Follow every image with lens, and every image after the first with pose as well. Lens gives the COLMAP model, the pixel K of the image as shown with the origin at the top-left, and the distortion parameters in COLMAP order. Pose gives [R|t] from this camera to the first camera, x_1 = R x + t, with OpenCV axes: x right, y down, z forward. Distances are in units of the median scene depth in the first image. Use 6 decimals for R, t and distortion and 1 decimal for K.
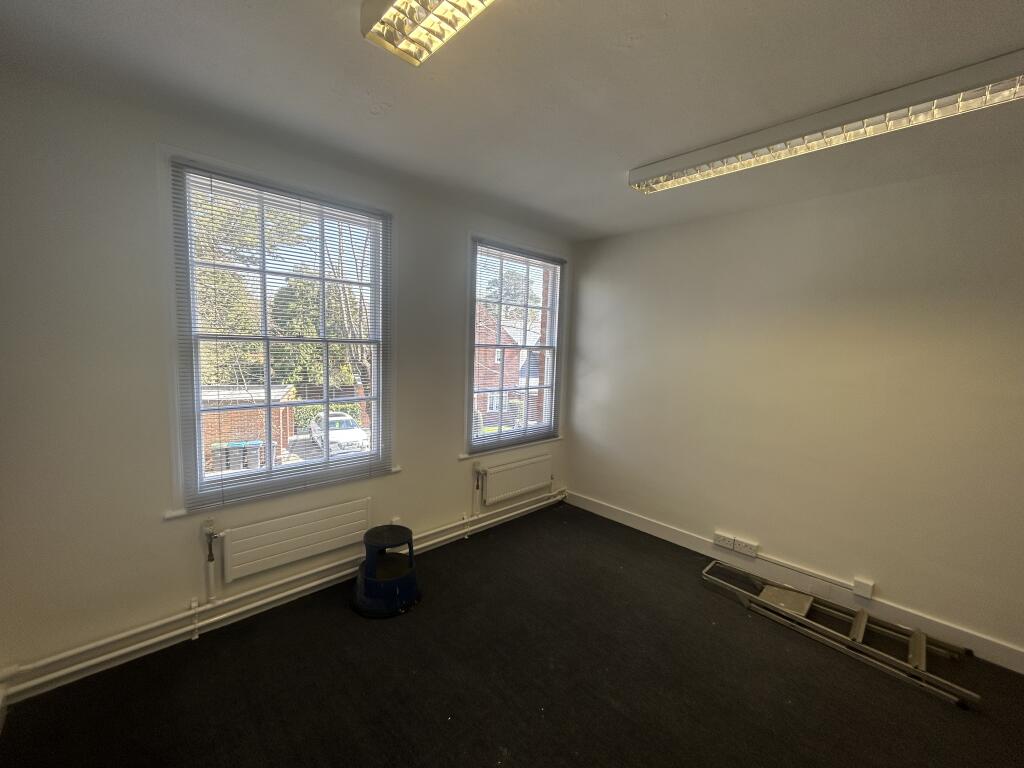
lens RADIAL K [[413.3, 0, 512.8], [0, 413.3, 383.0], [0, 0, 1]] dist [-0.001293, -0.000052]
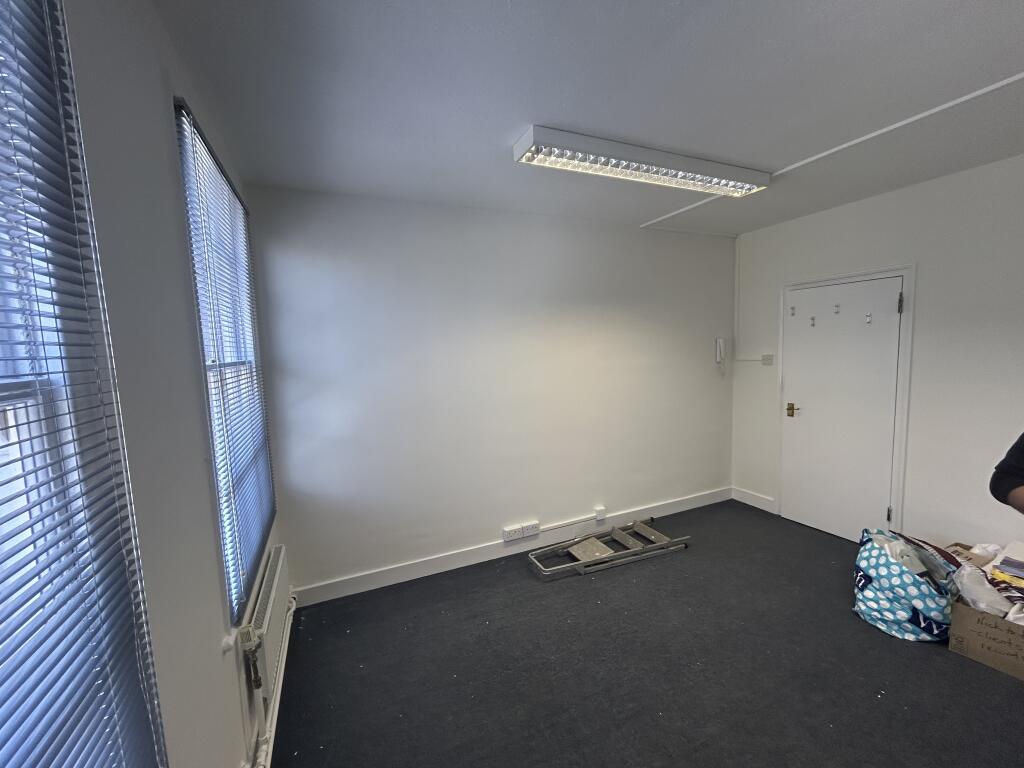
lens RADIAL K [[413.3, 0, 513.7], [0, 413.3, 387.7], [0, 0, 1]] dist [-0.001293, -0.000052]
pose [[0.332845, -0.138931, 0.932691, -0.448121], [0.130981, 0.986311, 0.100175, -0.090057], [-0.933840, 0.088822, 0.346486, 0.688446]]
